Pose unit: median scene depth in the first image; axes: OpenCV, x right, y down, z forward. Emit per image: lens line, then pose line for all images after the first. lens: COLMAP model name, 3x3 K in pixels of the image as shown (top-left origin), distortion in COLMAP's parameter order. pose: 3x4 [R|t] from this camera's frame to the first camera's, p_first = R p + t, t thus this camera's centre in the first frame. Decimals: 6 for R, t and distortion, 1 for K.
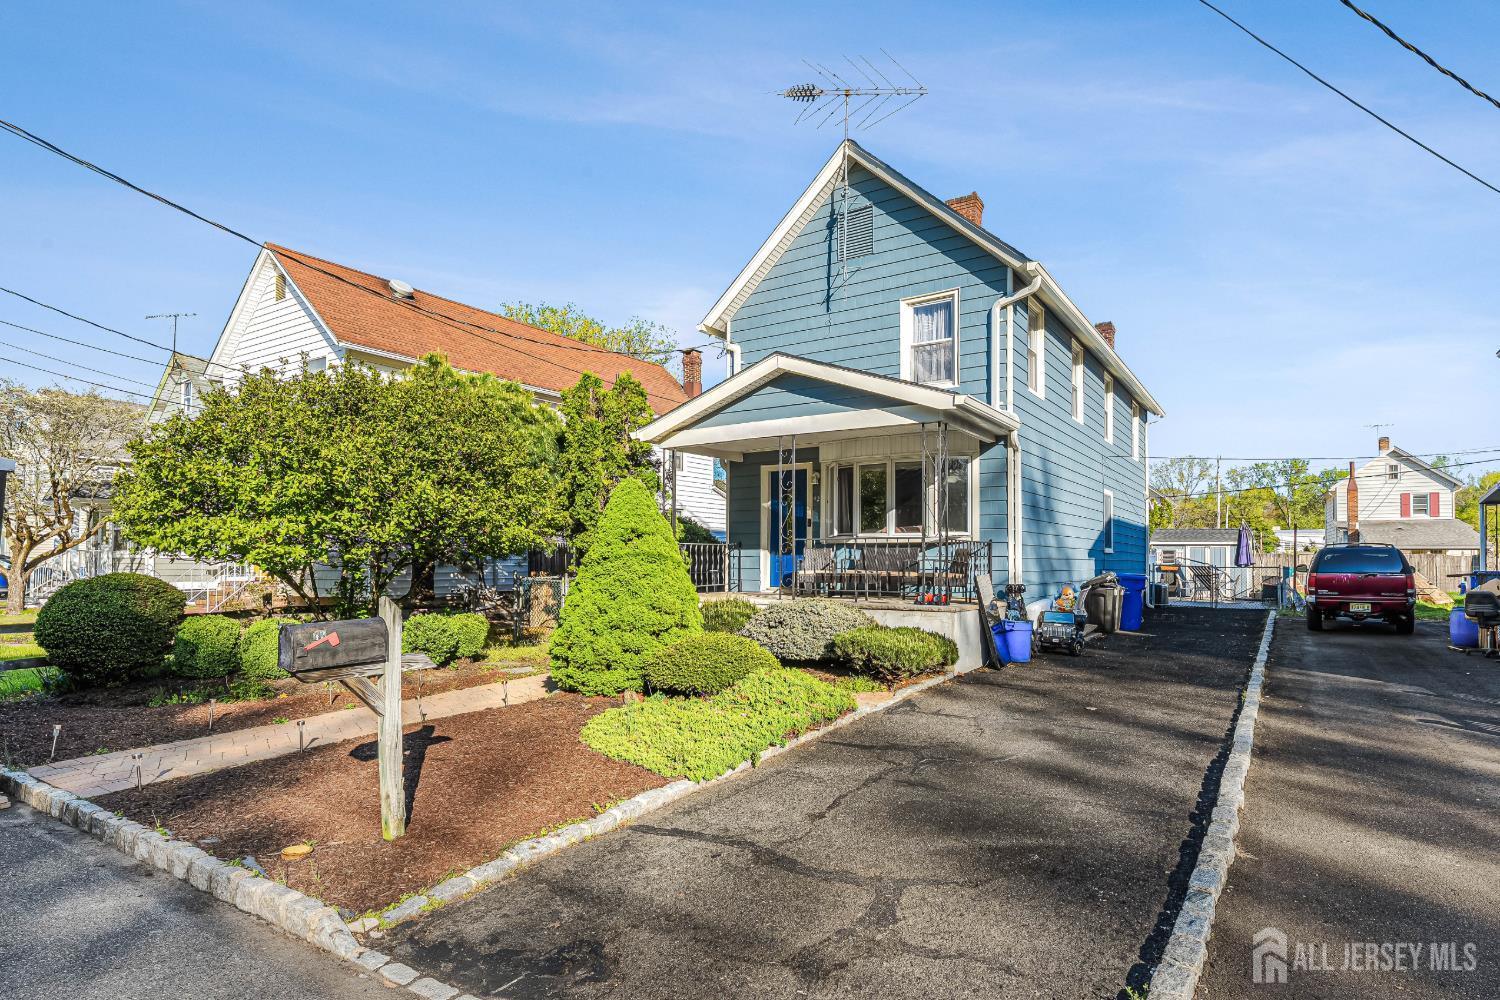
lens RADIAL K [[810.3, 0, 749.6], [0, 810.3, 561.3], [0, 0, 1]] dist [-0.000987, -0.000528]
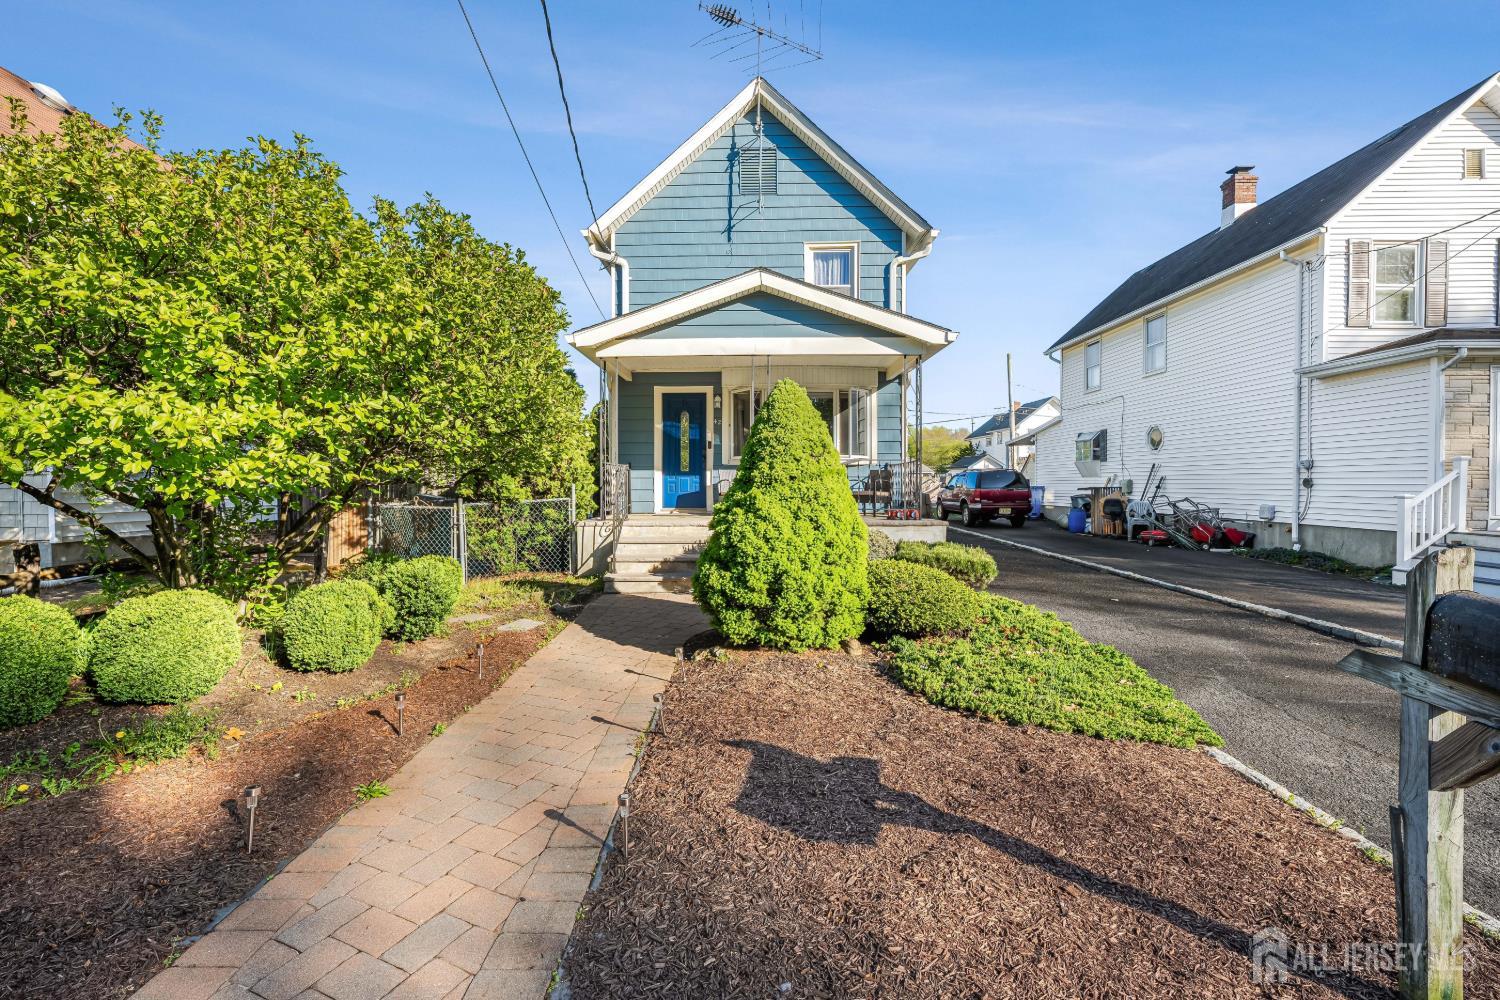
lens RADIAL K [[634.1, 0, 750.0], [0, 634.1, 500.0], [0, 0, 1]] dist [0.002448, 0.000180]
pose [[0.840670, -0.020212, 0.541170, -0.338667], [0.005874, 0.999585, 0.028207, 0.000263], [-0.541516, -0.020533, 0.840440, 0.304418]]
